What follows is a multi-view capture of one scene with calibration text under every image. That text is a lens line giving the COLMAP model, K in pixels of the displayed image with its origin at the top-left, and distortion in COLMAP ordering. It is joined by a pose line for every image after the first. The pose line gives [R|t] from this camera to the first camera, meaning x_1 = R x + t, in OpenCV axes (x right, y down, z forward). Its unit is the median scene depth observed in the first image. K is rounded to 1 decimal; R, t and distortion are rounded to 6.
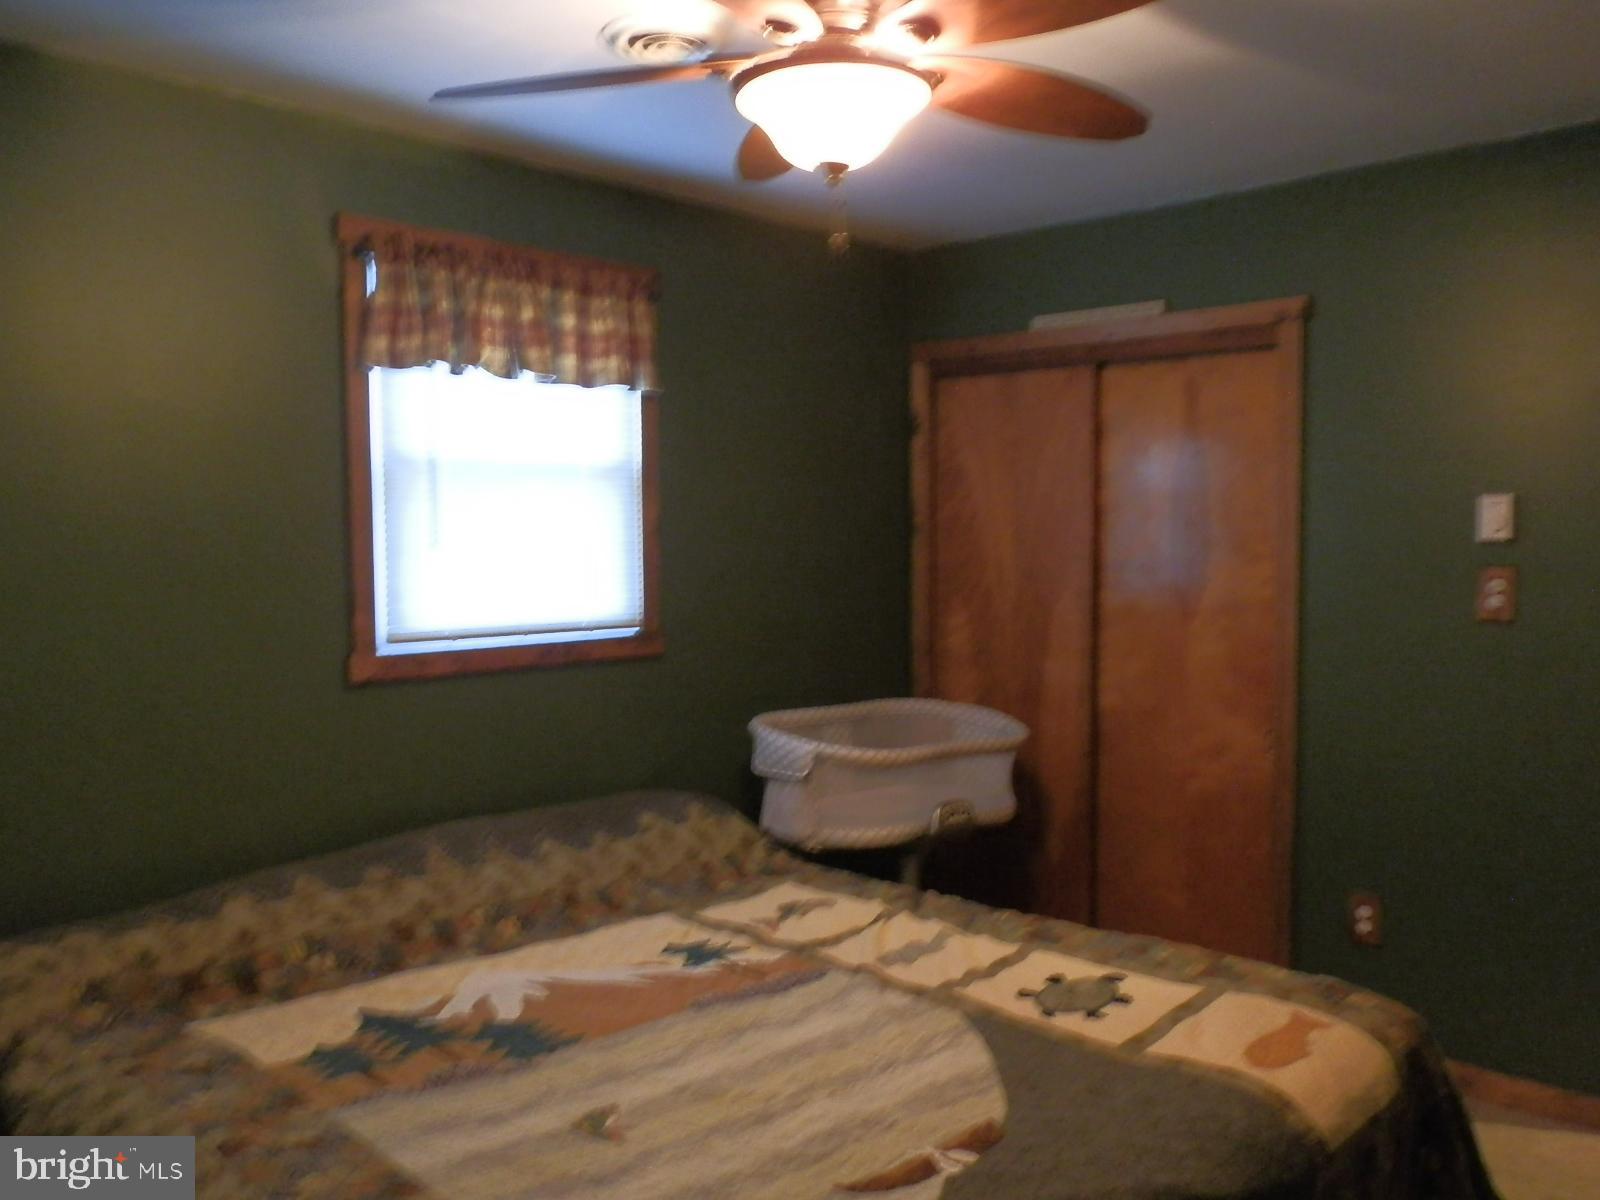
lens RADIAL K [[1354.2, 0, 802.9], [0, 1354.2, 606.4], [0, 0, 1]] dist [0.016716, -0.014575]
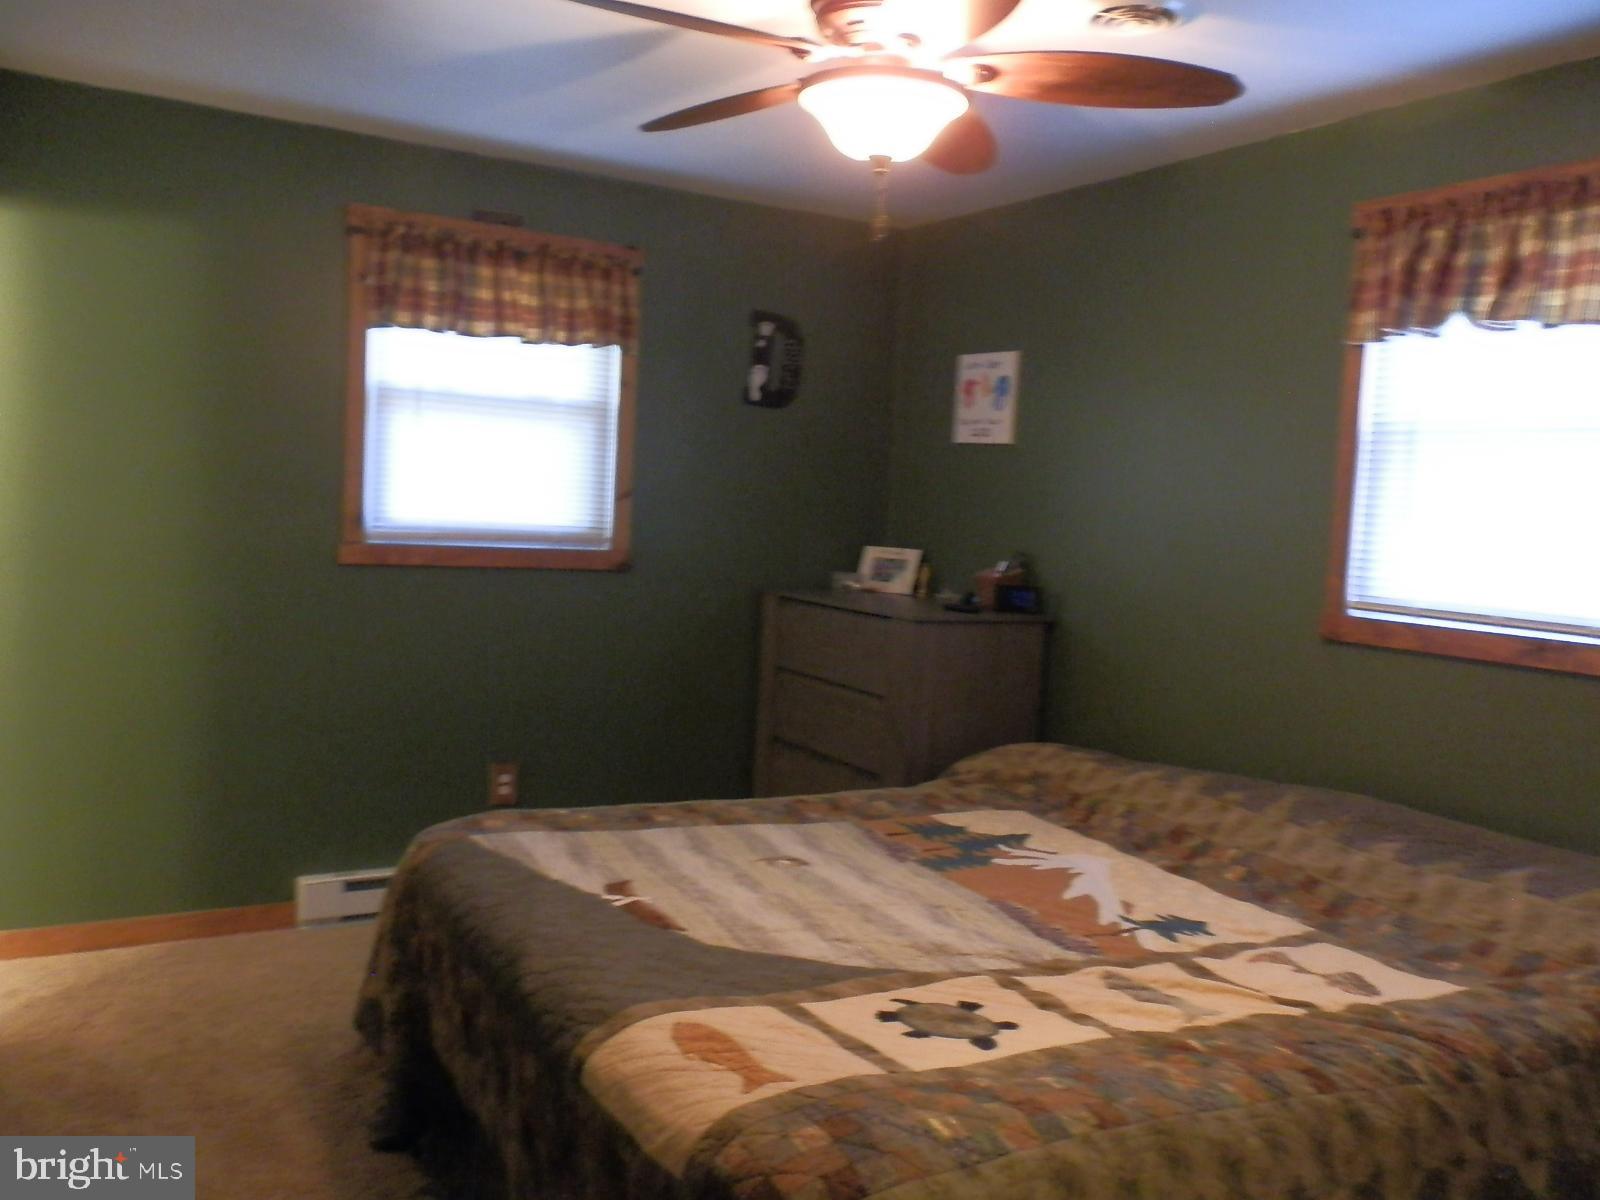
lens RADIAL K [[1354.2, 0, 802.9], [0, 1354.2, 606.4], [0, 0, 1]] dist [0.016716, -0.014575]
pose [[-0.274355, 0.071977, -0.958931, 1.081461], [-0.106918, 0.988729, 0.104804, -0.050302], [0.955666, 0.131281, -0.263567, 1.172675]]
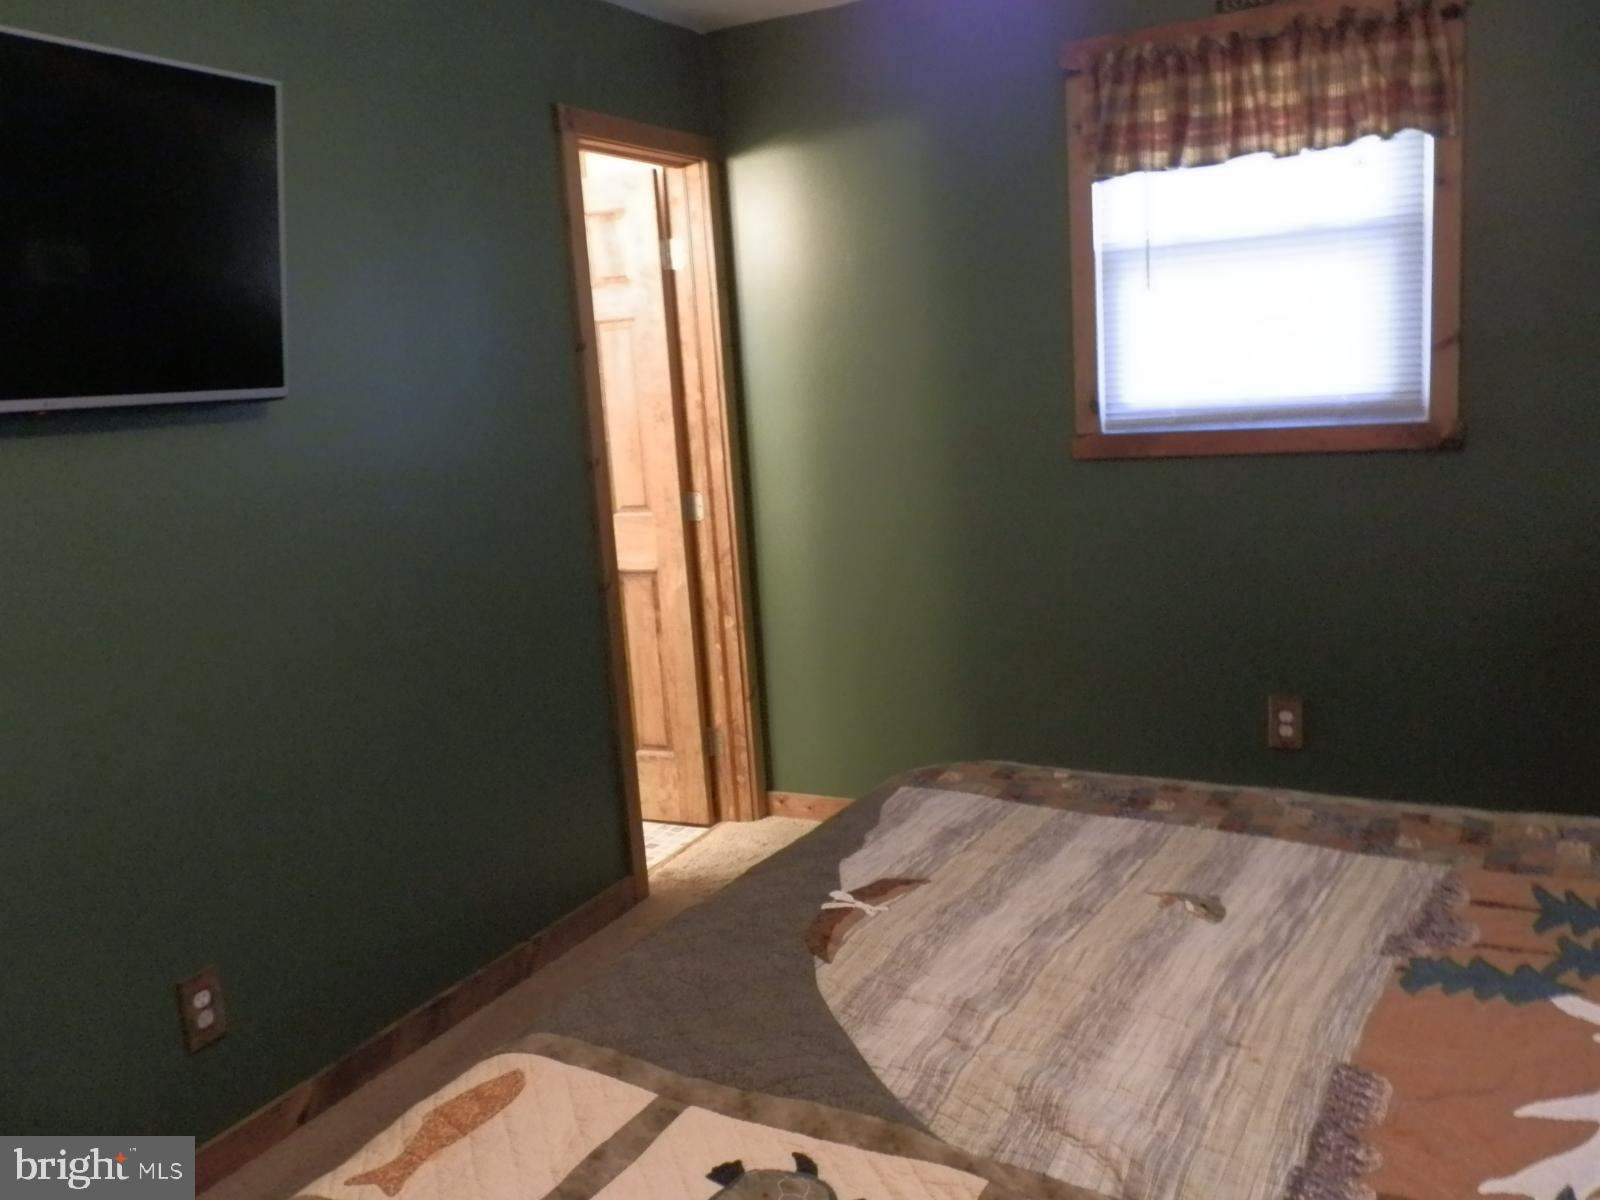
lens RADIAL K [[1354.2, 0, 802.9], [0, 1354.2, 606.4], [0, 0, 1]] dist [0.016716, -0.014575]
pose [[-0.956181, 0.121274, -0.266477, 0.317036], [0.059237, 0.971488, 0.229568, -0.070525], [0.286719, 0.203723, -0.936103, 1.544328]]
